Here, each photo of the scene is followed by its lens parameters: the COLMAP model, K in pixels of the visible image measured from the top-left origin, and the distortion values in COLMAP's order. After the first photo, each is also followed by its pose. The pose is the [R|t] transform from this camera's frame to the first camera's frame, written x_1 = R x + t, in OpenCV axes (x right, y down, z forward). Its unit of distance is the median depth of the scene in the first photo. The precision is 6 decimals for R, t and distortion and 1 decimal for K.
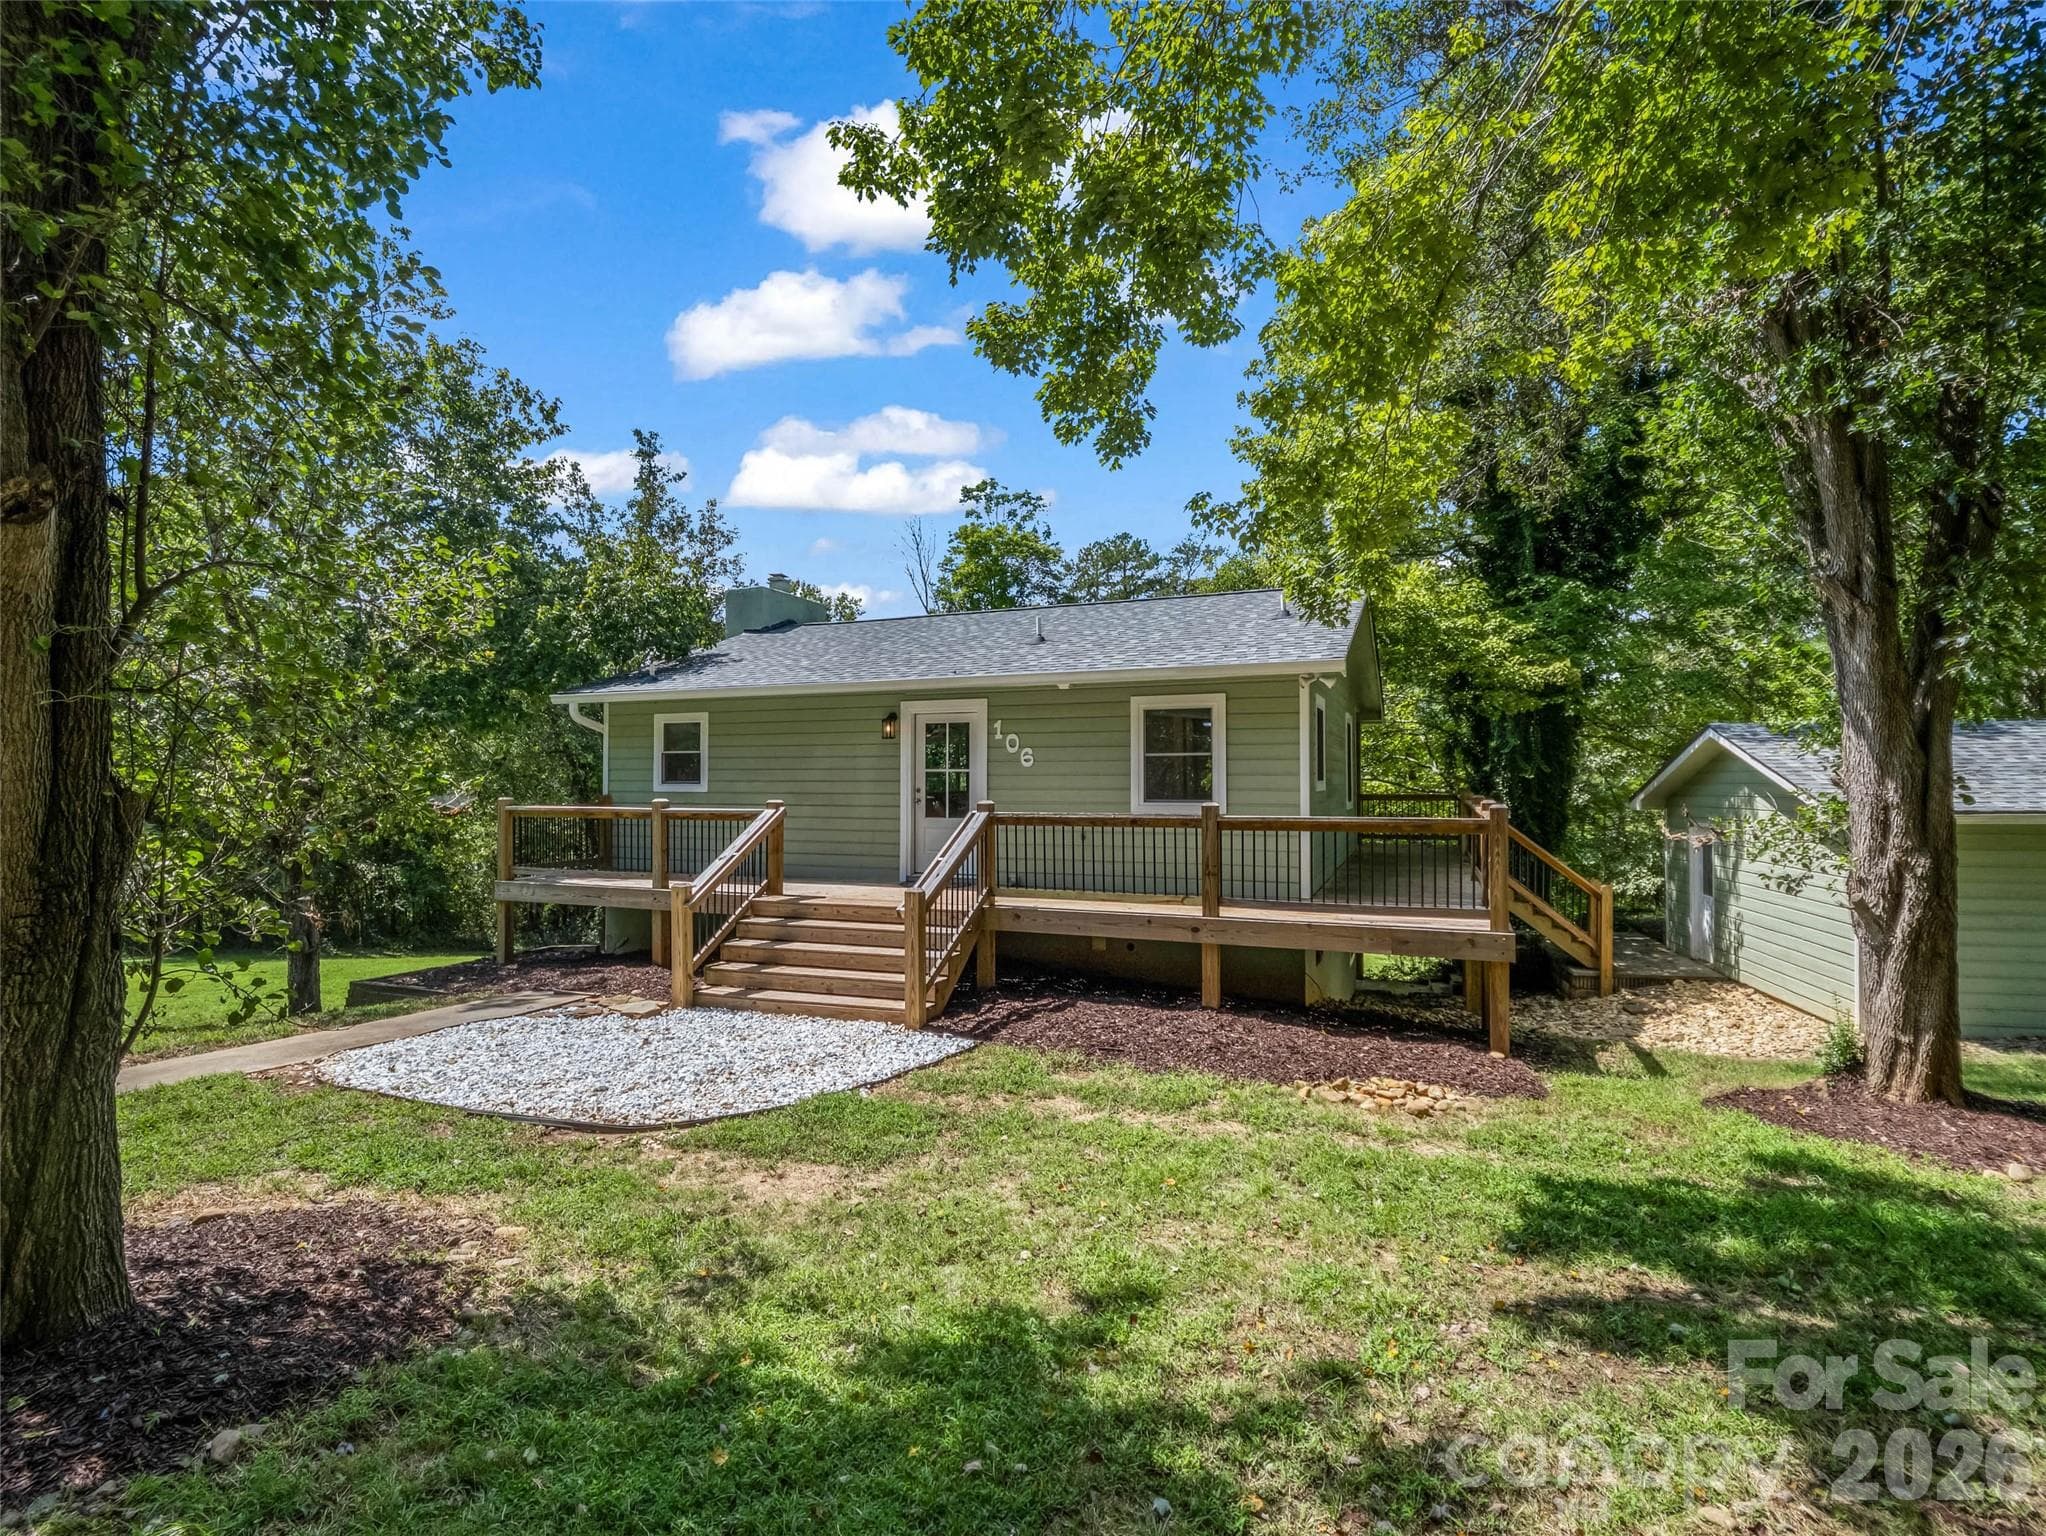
lens RADIAL K [[1072.0, 0, 1017.9], [0, 1072.0, 763.1], [0, 0, 1]] dist [-0.003815, -0.001488]
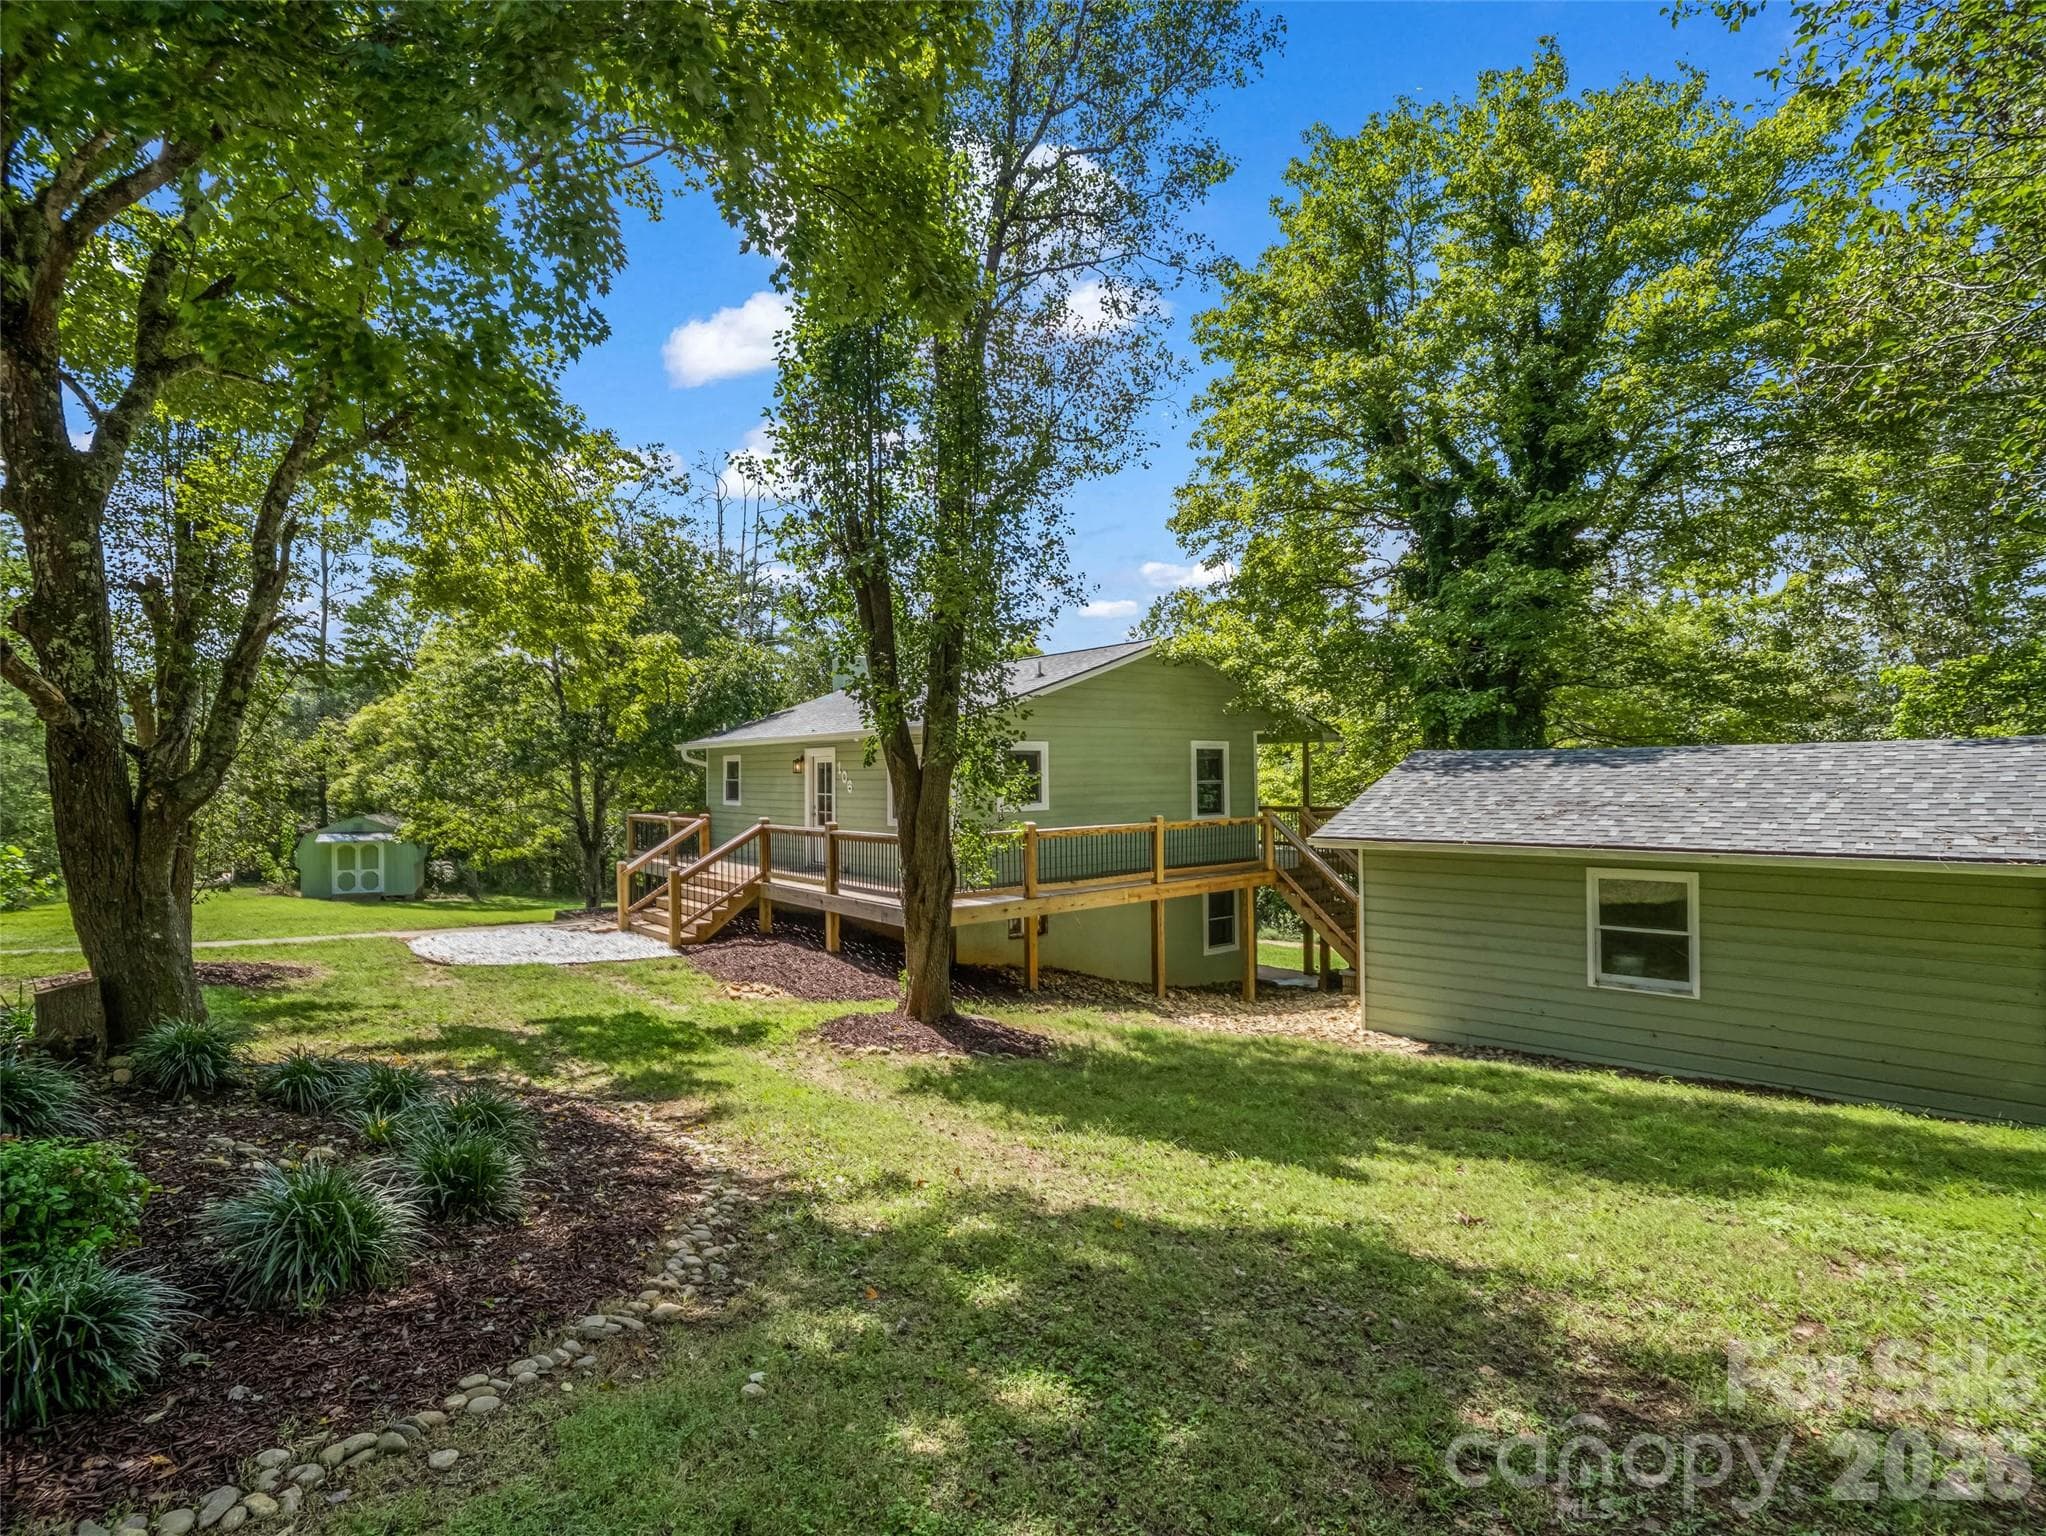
lens RADIAL K [[1072.0, 0, 1017.9], [0, 1072.0, 763.1], [0, 0, 1]] dist [-0.003815, -0.001488]
pose [[0.869897, 0.001793, -0.493230, 0.890897], [-0.010818, 0.999822, -0.015445, -0.018372], [0.493115, 0.018771, 0.869762, -0.157585]]
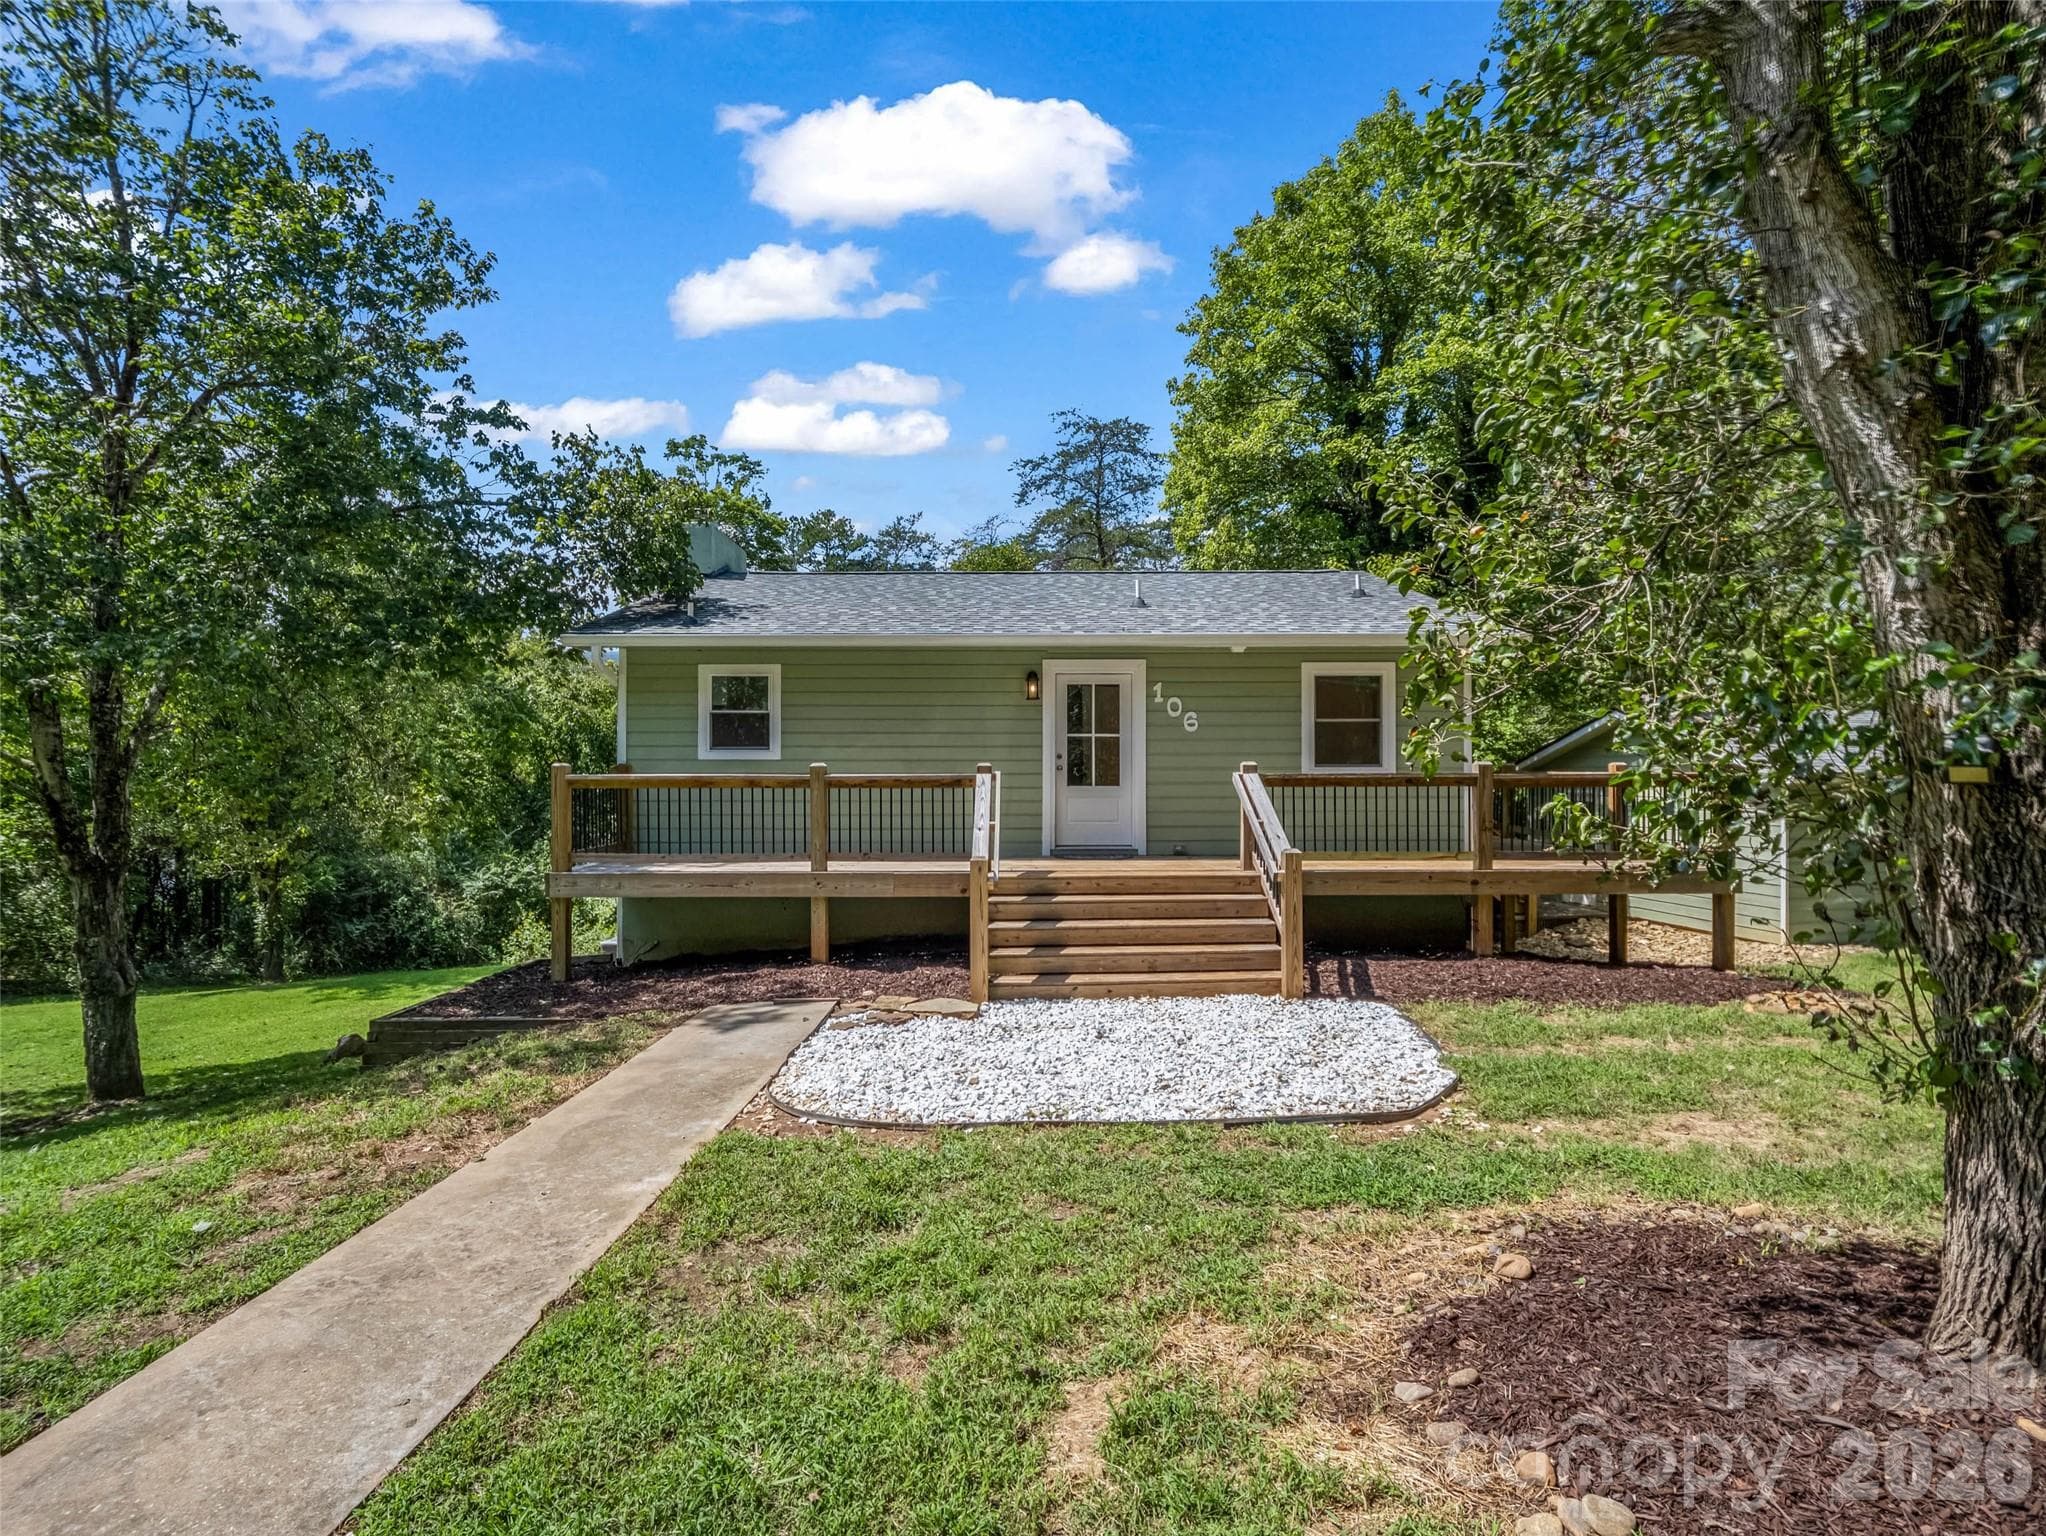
lens RADIAL K [[1072.0, 0, 1017.9], [0, 1072.0, 763.1], [0, 0, 1]] dist [-0.003815, -0.001488]
pose [[0.909608, 0.003791, 0.415449, -0.509144], [-0.006134, 0.999972, 0.004305, 0.027371], [-0.415421, -0.006464, 0.909606, 0.173608]]
